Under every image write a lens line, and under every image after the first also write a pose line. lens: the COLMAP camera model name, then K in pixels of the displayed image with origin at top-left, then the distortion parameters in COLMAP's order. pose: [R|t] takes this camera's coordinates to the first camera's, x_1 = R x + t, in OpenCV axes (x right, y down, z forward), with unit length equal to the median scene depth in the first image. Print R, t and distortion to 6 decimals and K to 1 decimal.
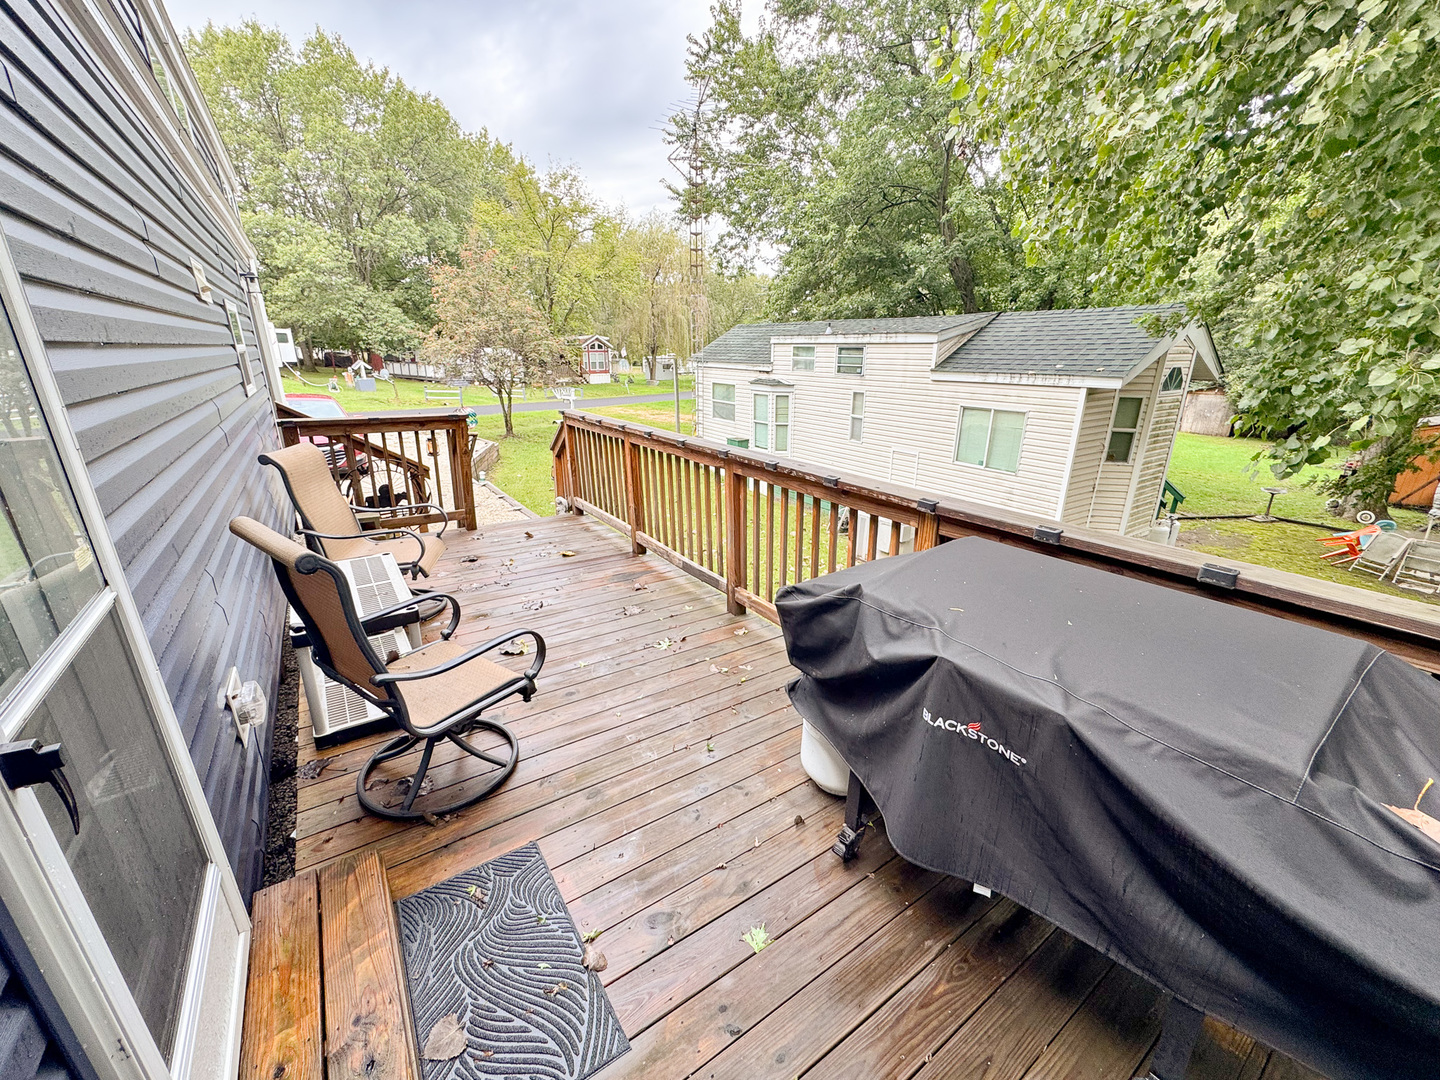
lens RADIAL K [[578.8, 0, 720.0], [0, 578.8, 540.0], [0, 0, 1]] dist [-0.004906, -0.000586]
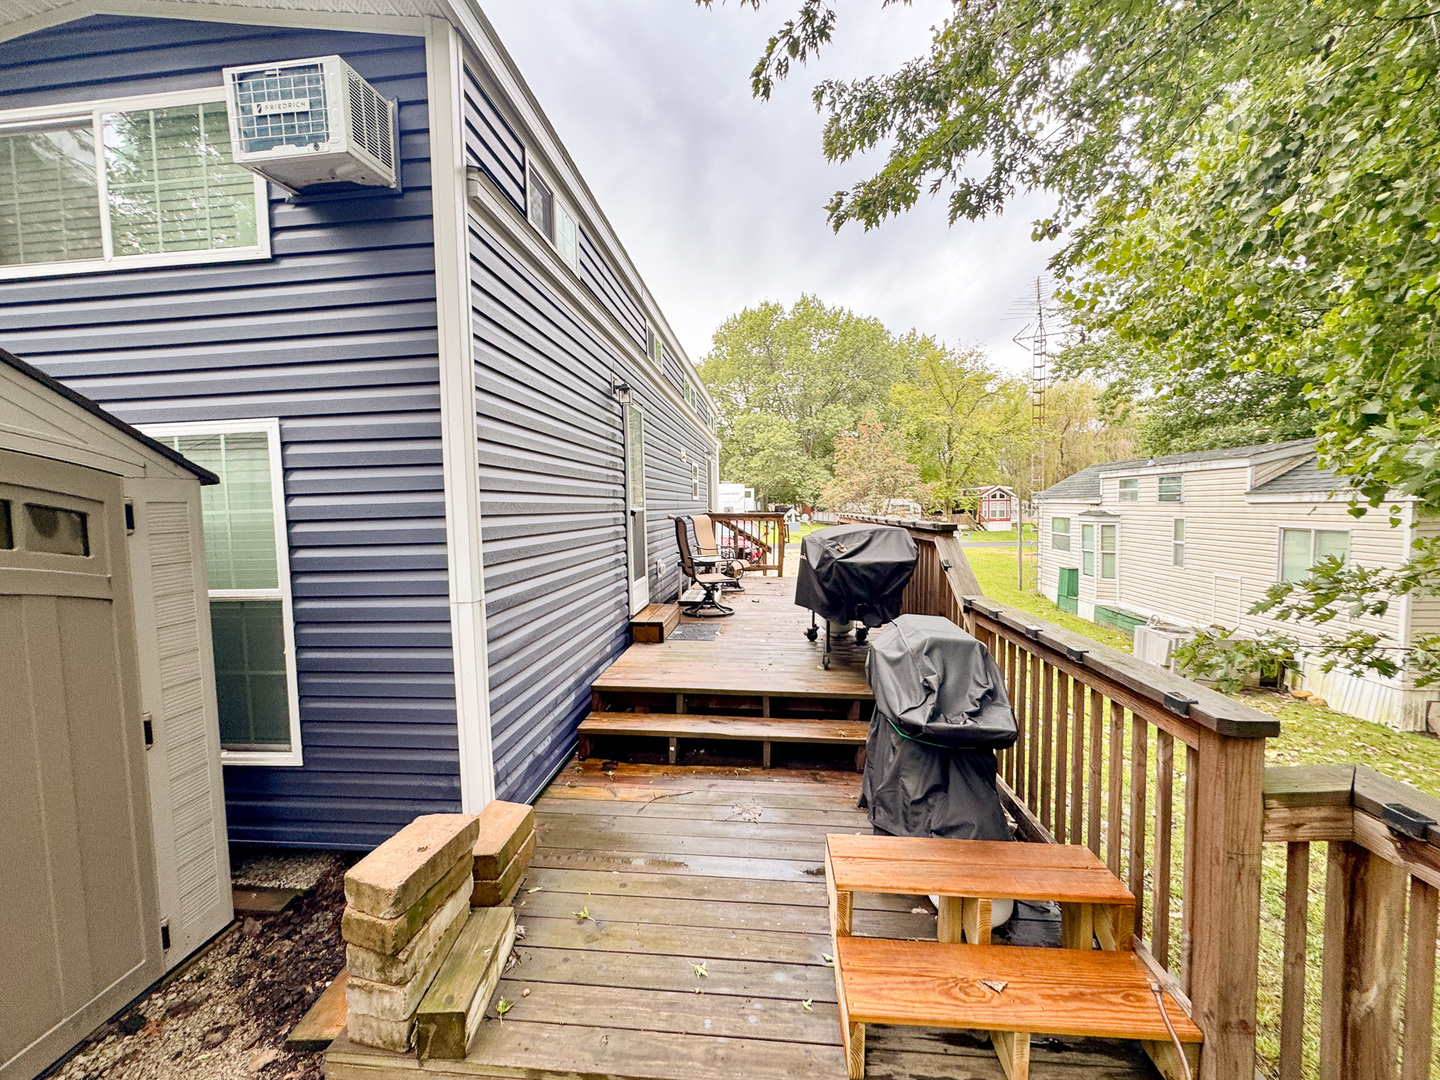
lens RADIAL K [[578.8, 0, 720.0], [0, 578.8, 540.0], [0, 0, 1]] dist [-0.004906, -0.000586]
pose [[0.772684, 0.019630, -0.634488, 0.094879], [-0.180461, 0.965074, -0.189909, 0.041058], [0.608600, 0.261240, 0.749240, -0.080642]]
